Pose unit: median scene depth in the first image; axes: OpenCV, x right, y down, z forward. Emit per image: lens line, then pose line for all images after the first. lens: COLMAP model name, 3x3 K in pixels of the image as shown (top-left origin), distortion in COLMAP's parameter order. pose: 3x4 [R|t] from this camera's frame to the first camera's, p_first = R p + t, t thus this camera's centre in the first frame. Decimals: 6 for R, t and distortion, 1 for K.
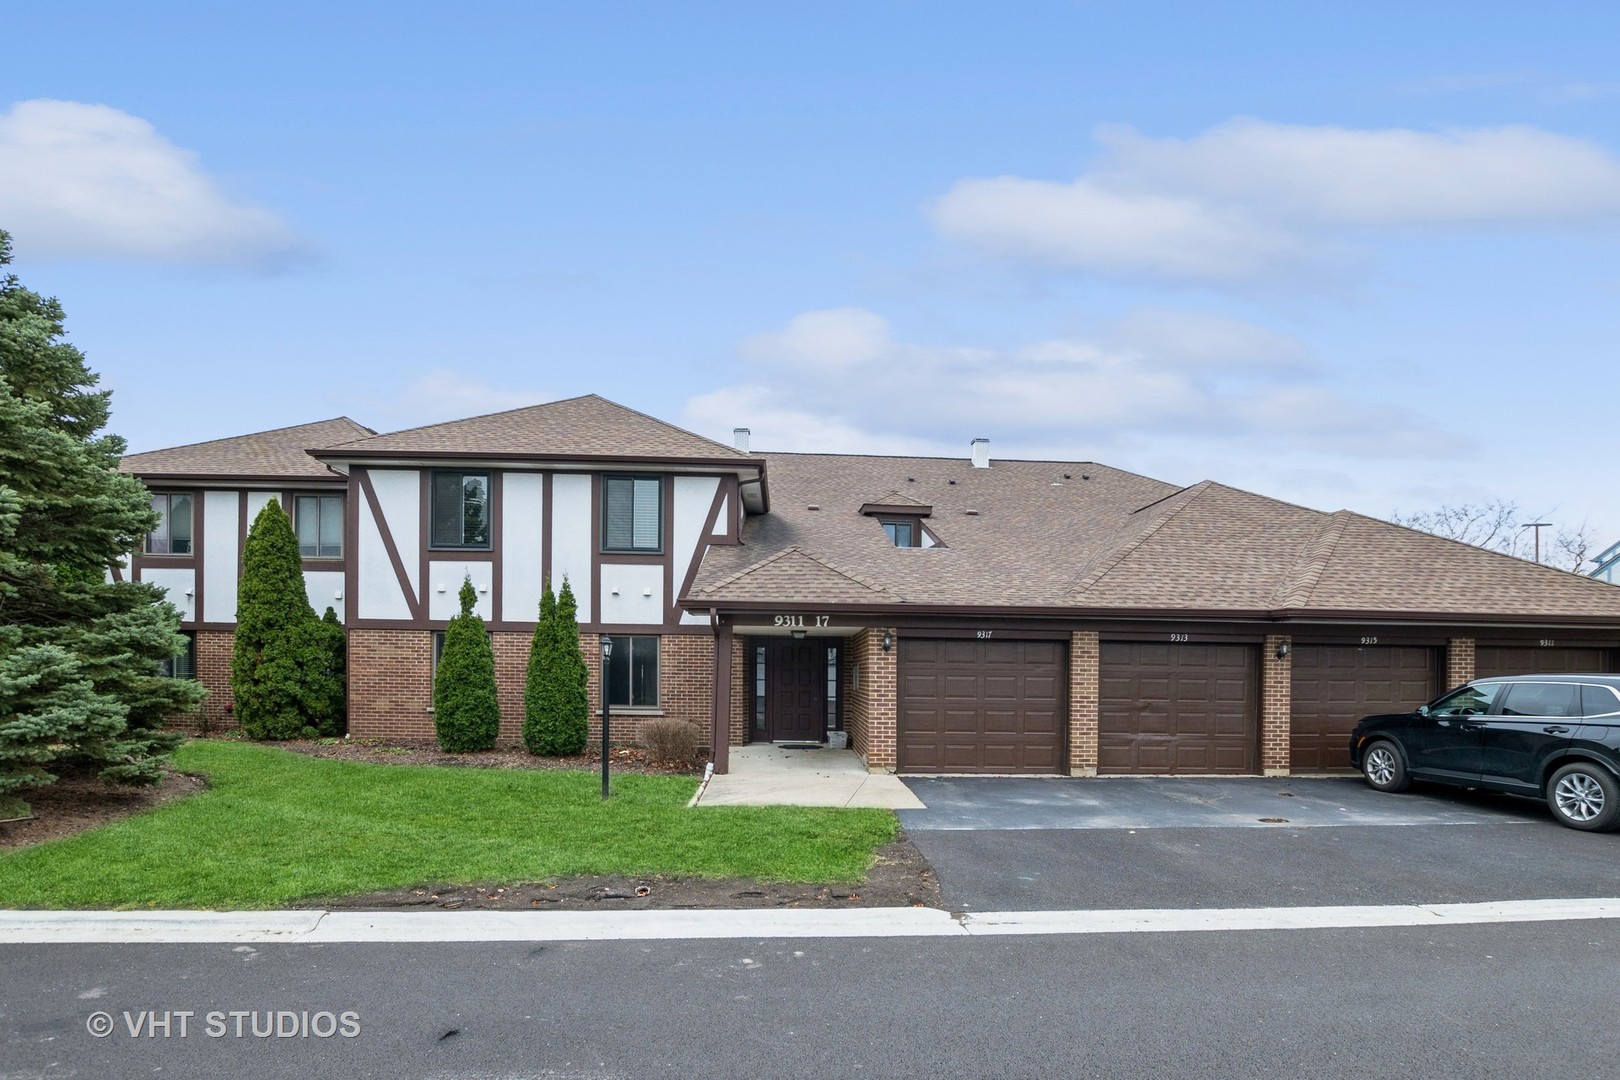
lens RADIAL K [[724.7, 0, 812.8], [0, 724.7, 537.1], [0, 0, 1]] dist [-0.013759, 0.003033]
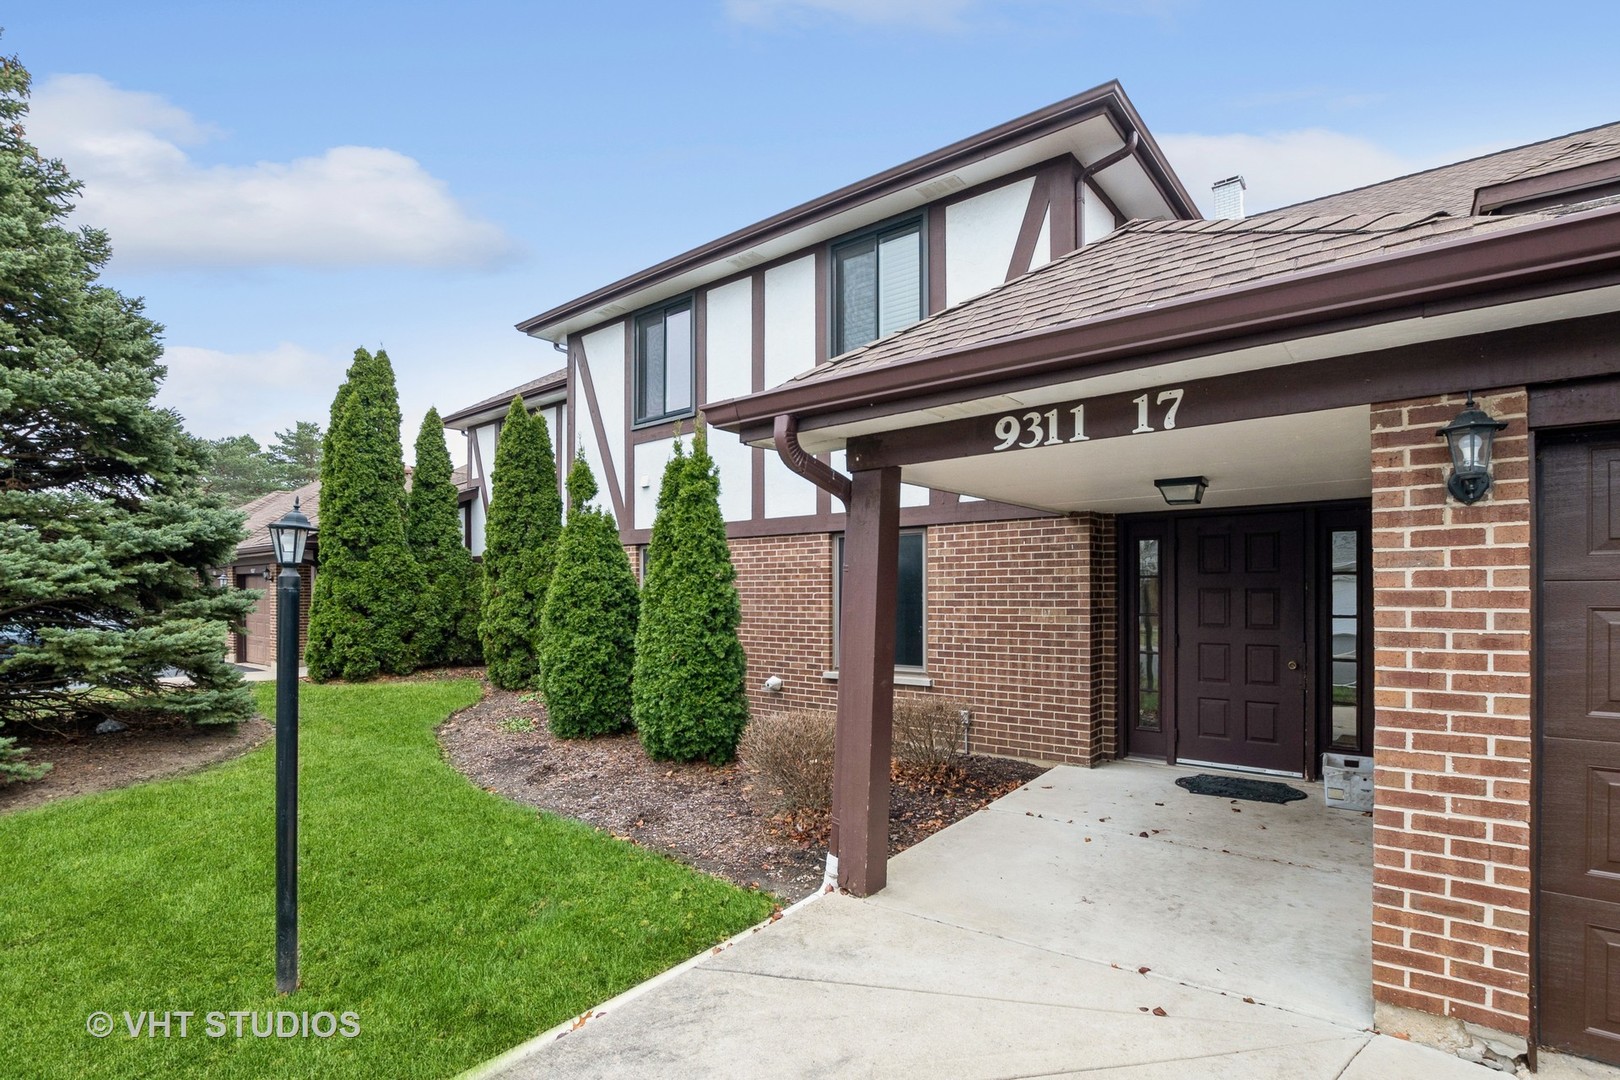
lens RADIAL K [[724.7, 0, 884.8], [0, 724.7, 577.8], [0, 0, 1]] dist [-0.013759, 0.003033]
pose [[0.766949, -0.030014, -0.641006, 0.092445], [0.132602, 0.984759, 0.112545, 0.116822], [0.627859, -0.171315, 0.759239, 0.636069]]
